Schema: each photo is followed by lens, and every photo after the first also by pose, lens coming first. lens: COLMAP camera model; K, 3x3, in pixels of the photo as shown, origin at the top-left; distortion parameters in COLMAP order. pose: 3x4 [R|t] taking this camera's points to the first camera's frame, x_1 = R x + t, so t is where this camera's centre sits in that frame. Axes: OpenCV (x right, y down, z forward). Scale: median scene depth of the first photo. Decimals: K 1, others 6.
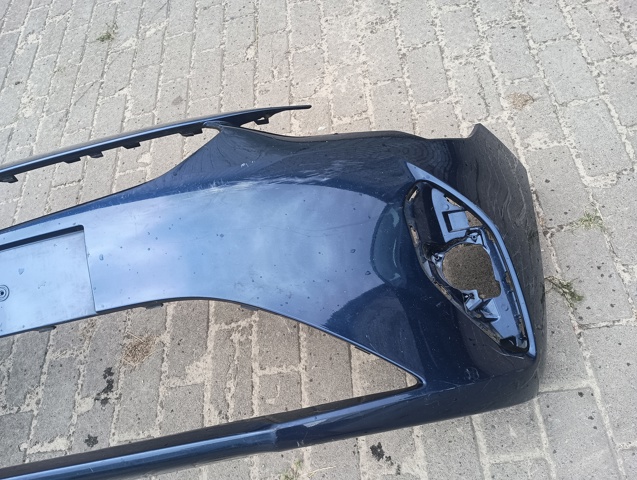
lens RADIAL K [[526.2, 0, 317.3], [0, 526.2, 241.6], [0, 0, 1]] dist [0.063235, -0.082889]
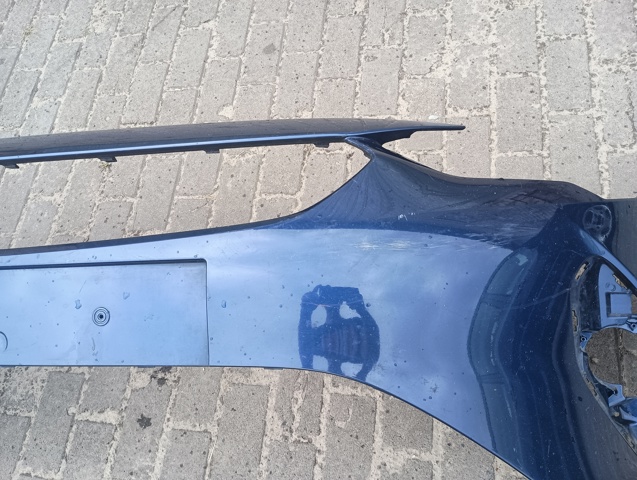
lens RADIAL K [[526.2, 0, 318.1], [0, 526.2, 241.1], [0, 0, 1]] dist [0.063235, -0.082889]
pose [[0.984195, 0.176583, -0.013329, -0.152489], [-0.172868, 0.974360, 0.144008, -0.124589], [0.038417, -0.139428, 0.989487, 0.107258]]
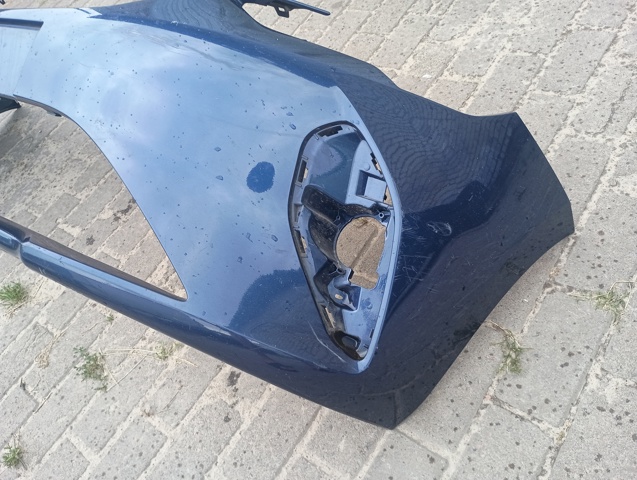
lens RADIAL K [[526.2, 0, 319.9], [0, 526.2, 243.6], [0, 0, 1]] dist [0.063235, -0.082889]
pose [[0.787816, 0.484786, -0.379907, 0.393874], [-0.452874, 0.874000, 0.176154, -0.050844], [0.417435, 0.033273, 0.908097, 0.143896]]
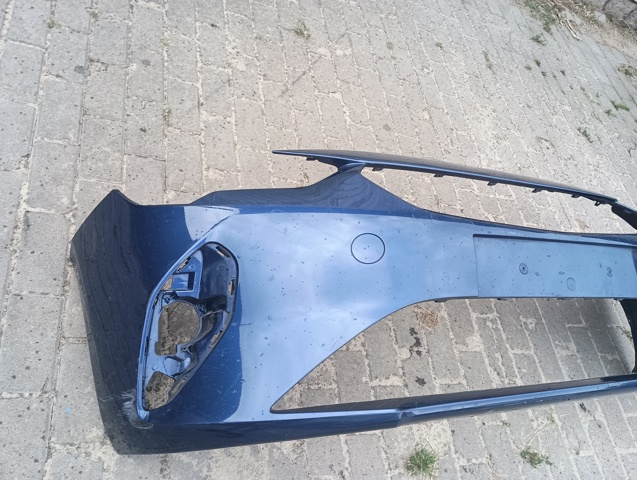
lens RADIAL K [[526.2, 0, 318.4], [0, 526.2, 242.4], [0, 0, 1]] dist [0.063235, -0.082889]
pose [[0.750903, 0.289730, 0.593466, -1.373330], [-0.246456, 0.956647, -0.155198, 0.294431], [-0.612703, -0.029724, 0.789754, 0.148735]]
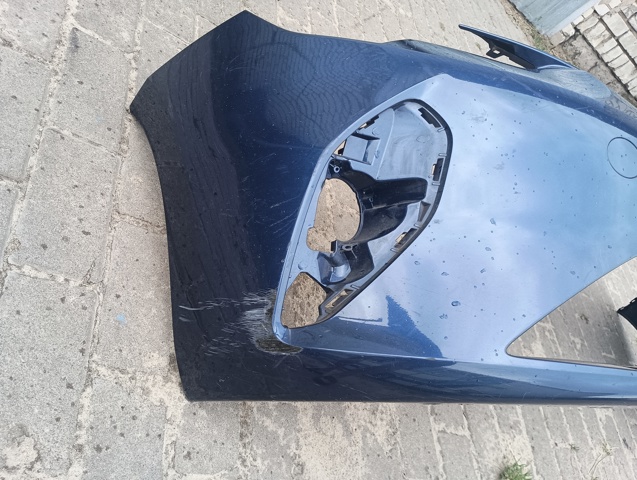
lens RADIAL K [[526.2, 0, 314.1], [0, 526.2, 245.2], [0, 0, 1]] dist [0.063235, -0.082889]
pose [[0.557466, 0.450454, 0.697368, -1.384298], [-0.385173, 0.884456, -0.263399, 0.518478], [-0.735441, -0.121771, 0.666557, 0.572883]]
